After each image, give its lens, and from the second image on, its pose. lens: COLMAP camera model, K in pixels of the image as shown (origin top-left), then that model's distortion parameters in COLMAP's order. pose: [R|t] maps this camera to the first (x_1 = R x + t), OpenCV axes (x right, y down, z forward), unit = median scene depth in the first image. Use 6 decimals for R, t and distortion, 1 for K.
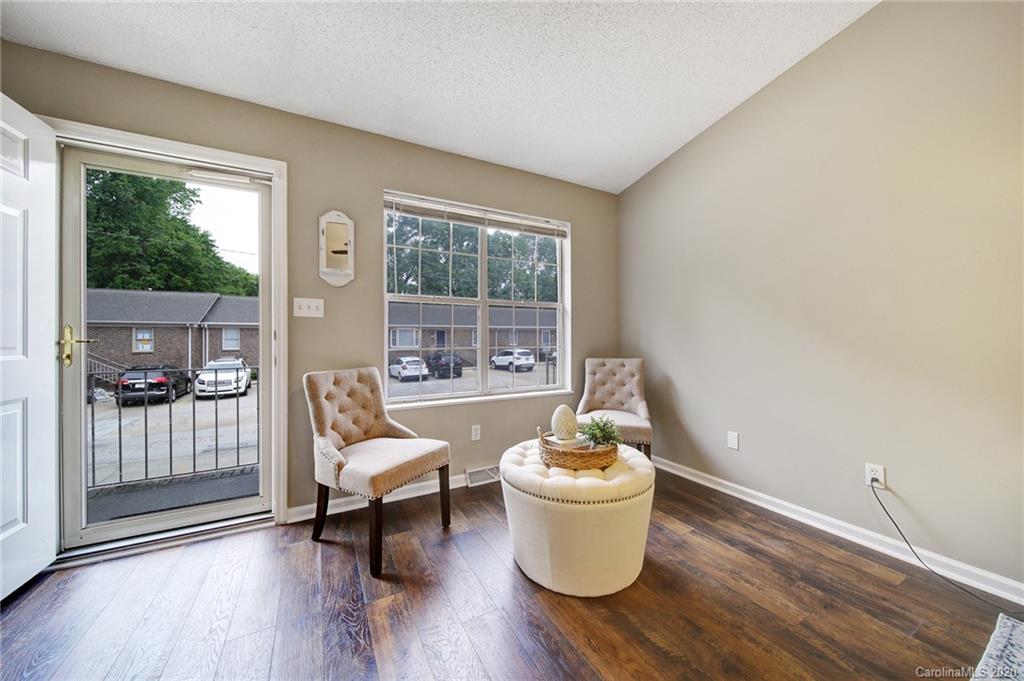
lens RADIAL K [[359.0, 0, 512.1], [0, 359.0, 337.9], [0, 0, 1]] dist [-0.003596, -0.000423]
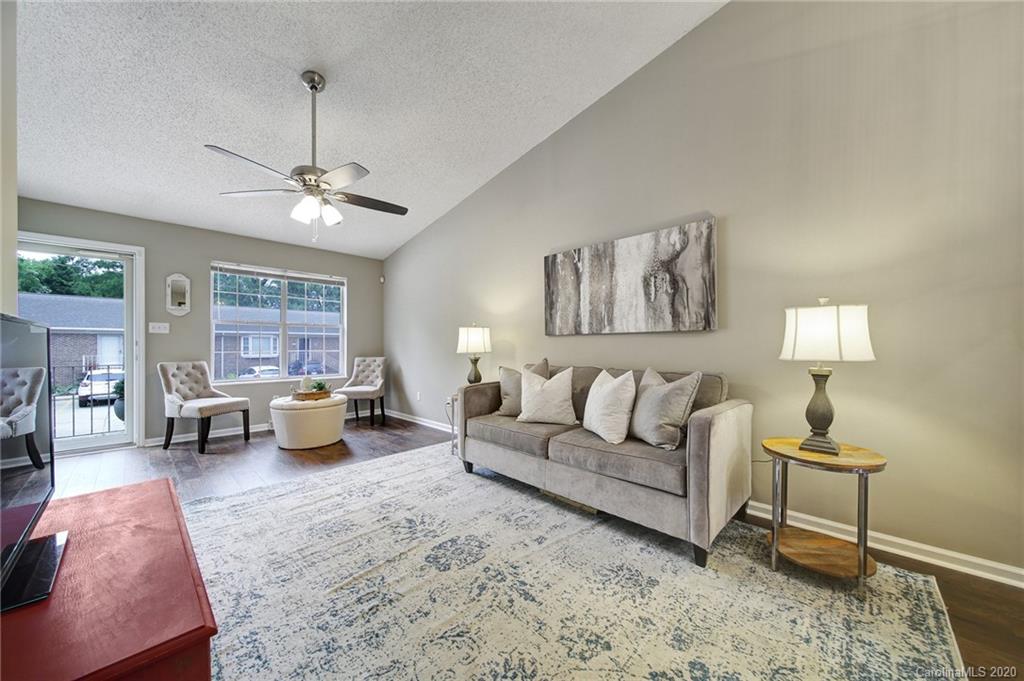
lens RADIAL K [[359.0, 0, 512.1], [0, 359.0, 345.4], [0, 0, 1]] dist [-0.003596, -0.000423]
pose [[0.951386, 0.002752, 0.307990, 0.564924], [-0.002285, 0.999996, -0.001875, 0.001954], [-0.307993, 0.001080, 0.951388, -1.251784]]
